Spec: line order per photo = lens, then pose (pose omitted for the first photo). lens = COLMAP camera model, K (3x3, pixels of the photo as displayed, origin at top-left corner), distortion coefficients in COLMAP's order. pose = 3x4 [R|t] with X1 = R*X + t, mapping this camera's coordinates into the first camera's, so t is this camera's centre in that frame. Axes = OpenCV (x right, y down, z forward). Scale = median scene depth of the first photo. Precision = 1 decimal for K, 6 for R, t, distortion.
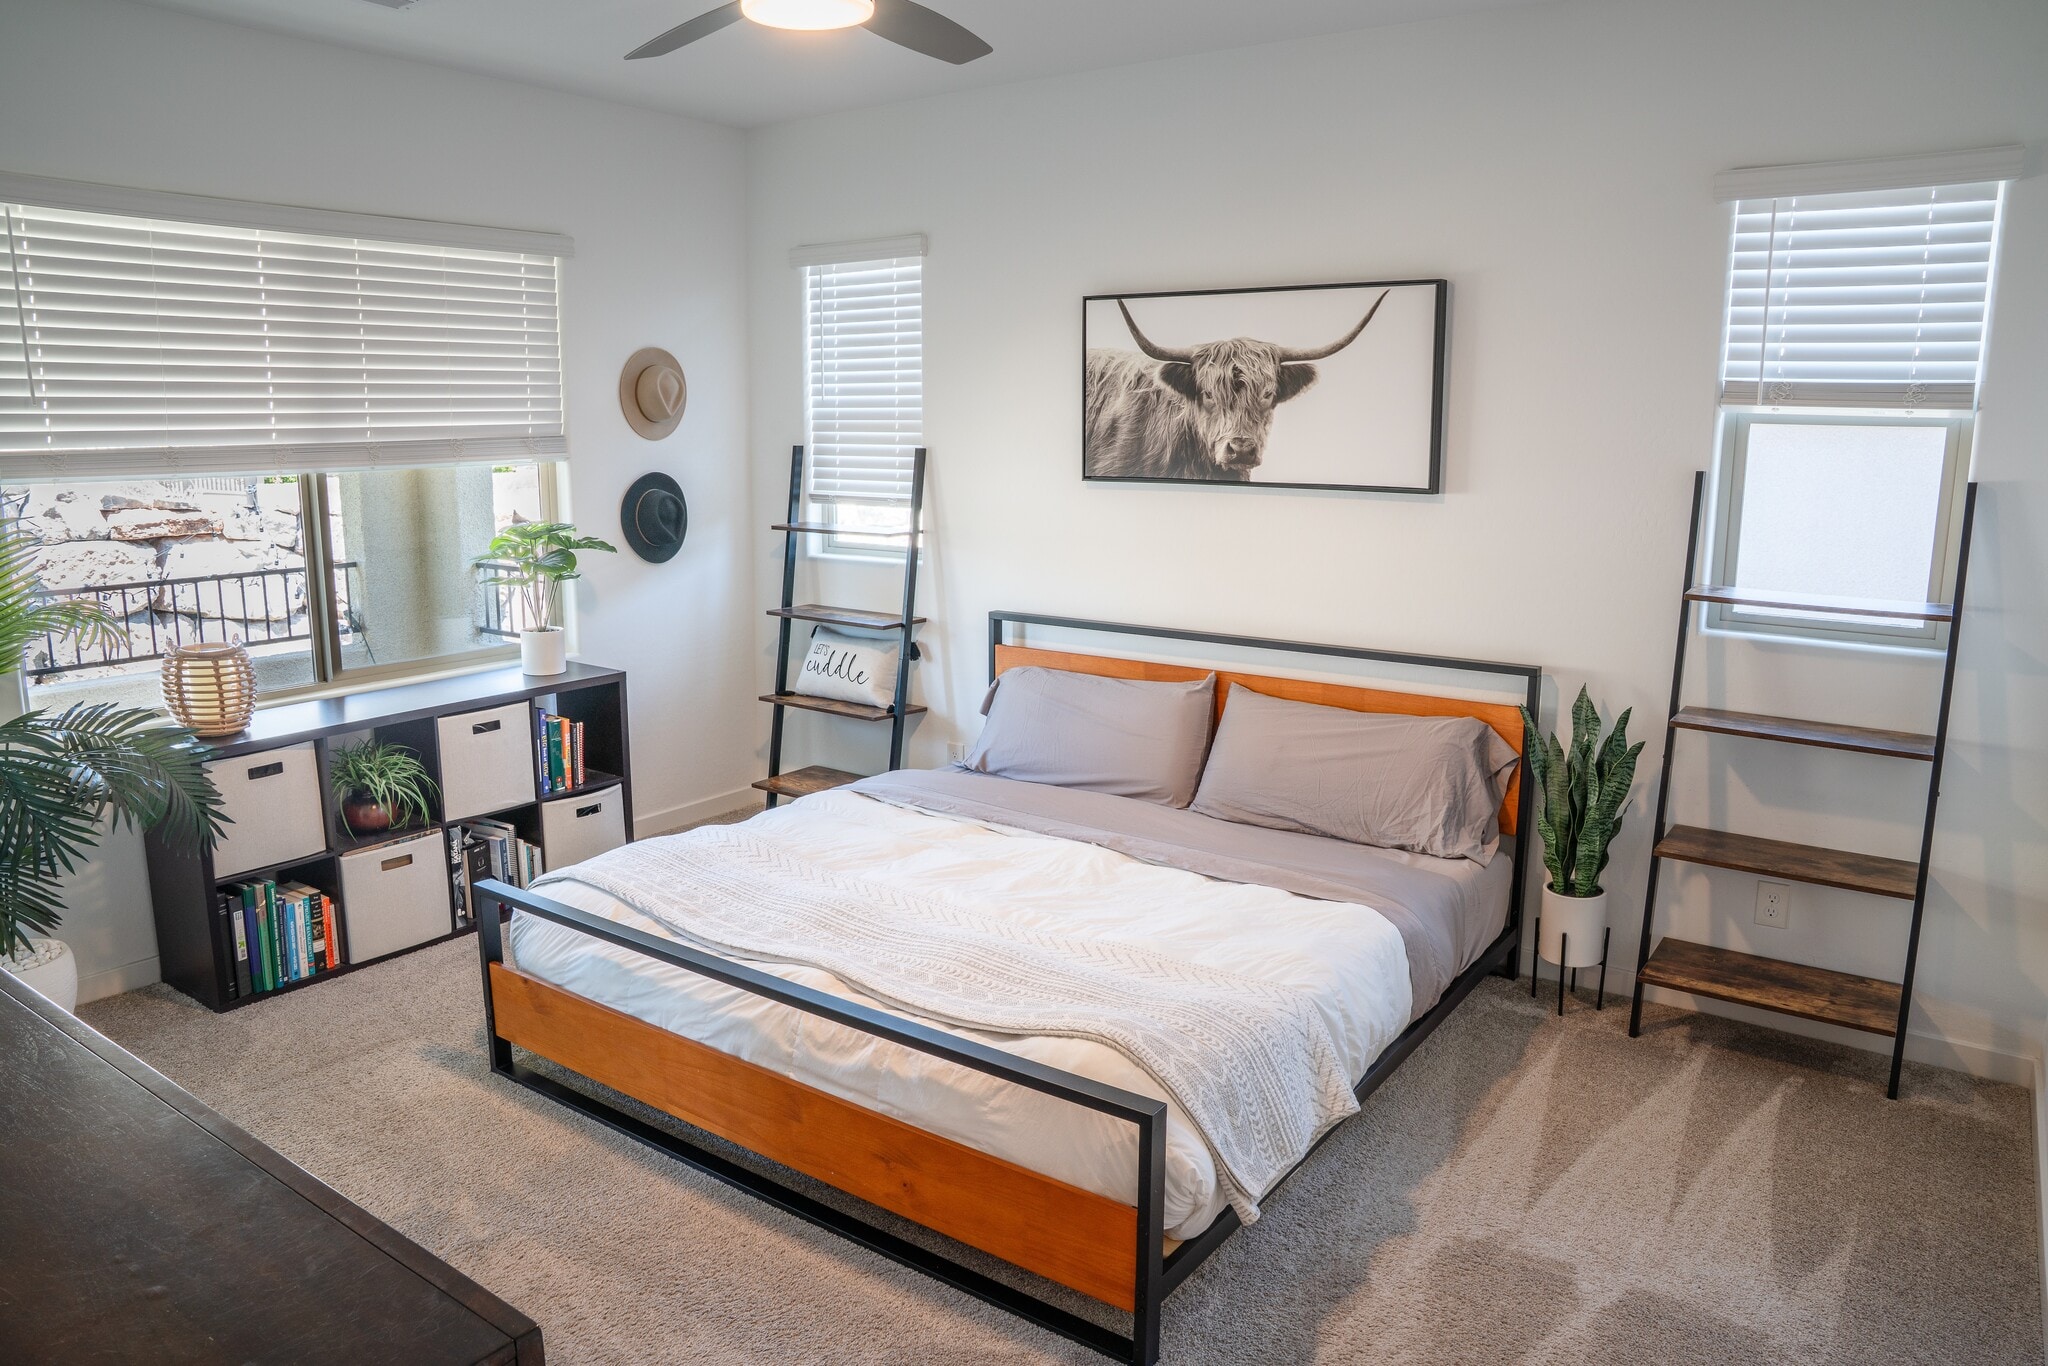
lens RADIAL K [[1449.7, 0, 1024.0], [0, 1449.7, 683.0], [0, 0, 1]] dist [0.000800, 0.004040]
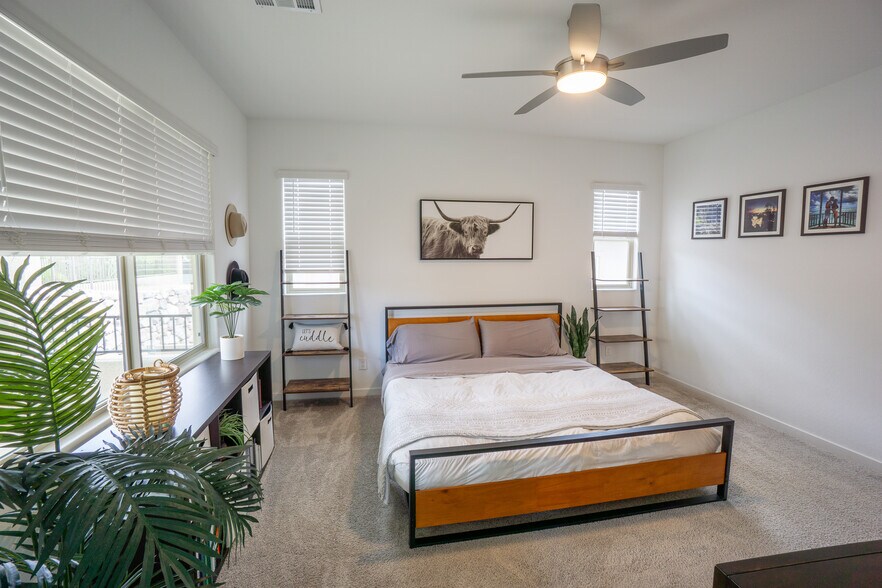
lens RADIAL K [[415.0, 0, 441.0], [0, 415.0, 294.0], [0, 0, 1]] dist [-0.002118, -0.000108]
pose [[0.680927, -0.098667, 0.725675, -0.594811], [0.130160, 0.991412, 0.012664, -0.079076], [-0.720692, 0.085831, 0.687922, 0.403667]]
